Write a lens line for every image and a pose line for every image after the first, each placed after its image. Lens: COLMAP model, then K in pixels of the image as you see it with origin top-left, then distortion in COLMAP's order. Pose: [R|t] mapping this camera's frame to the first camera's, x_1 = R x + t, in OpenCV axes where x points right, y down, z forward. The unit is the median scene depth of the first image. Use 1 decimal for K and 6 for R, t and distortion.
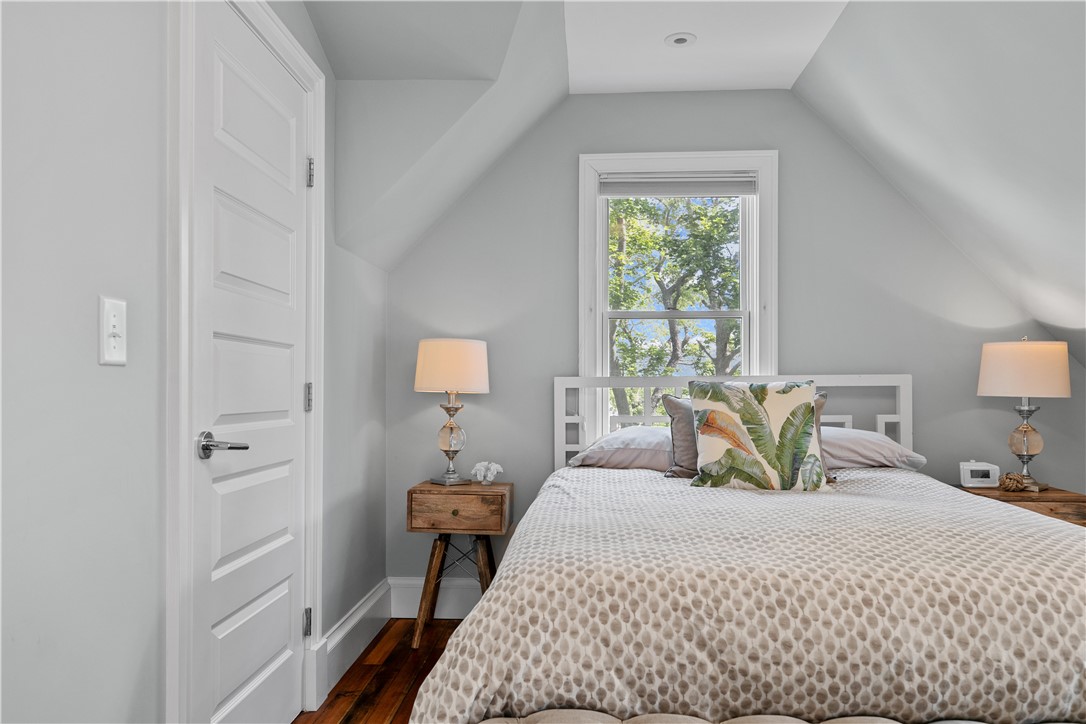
lens RADIAL K [[768.4, 0, 545.0], [0, 768.4, 383.2], [0, 0, 1]] dist [0.002800, 0.002691]
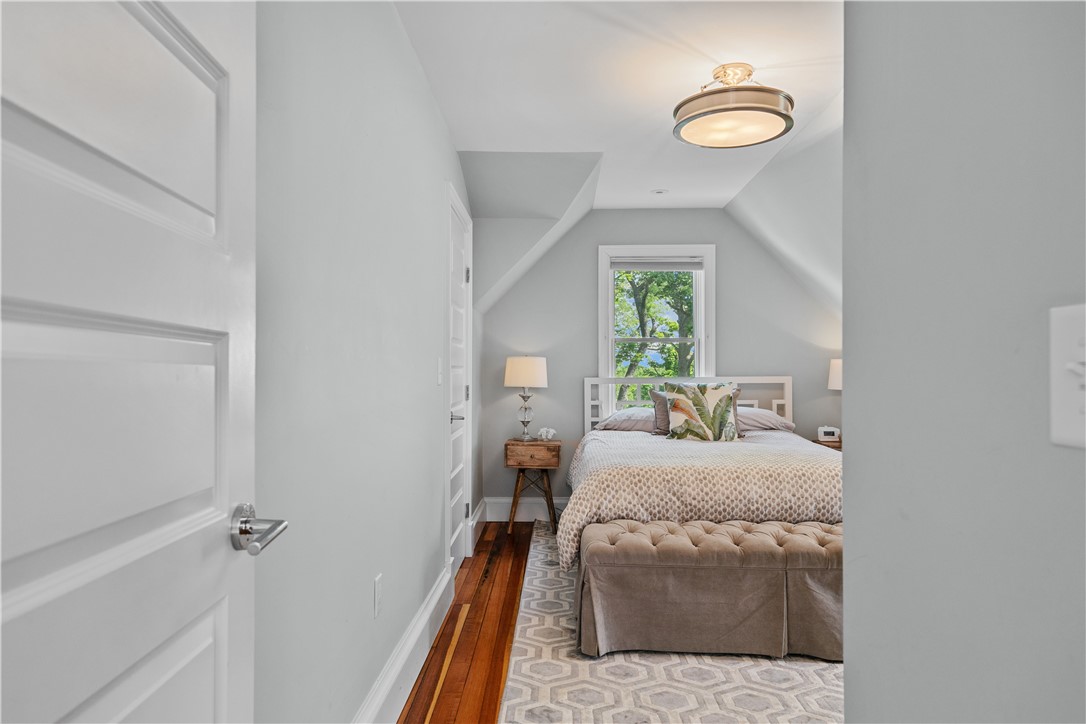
lens RADIAL K [[699.4, 0, 543.0], [0, 699.4, 362.0], [0, 0, 1]] dist [0.002904, 0.000310]
pose [[0.999633, -0.000529, 0.027079, -0.286005], [0.000582, 0.999998, -0.001935, -0.093997], [-0.027078, 0.001950, 0.999631, -1.274895]]
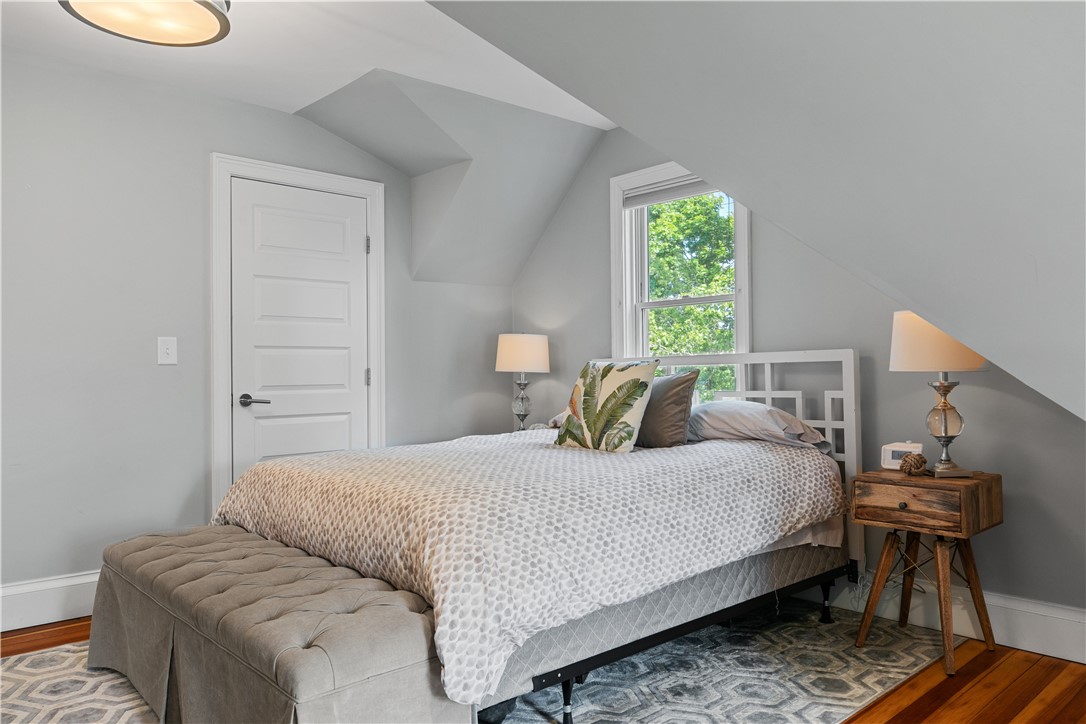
lens RADIAL K [[772.5, 0, 543.0], [0, 772.5, 362.0], [0, 0, 1]] dist [-0.000296, 0.000458]
pose [[0.707955, -0.019807, -0.705979, 2.020846], [0.019779, 0.999771, -0.008216, 0.012255], [0.705980, -0.008147, 0.708185, 0.102773]]
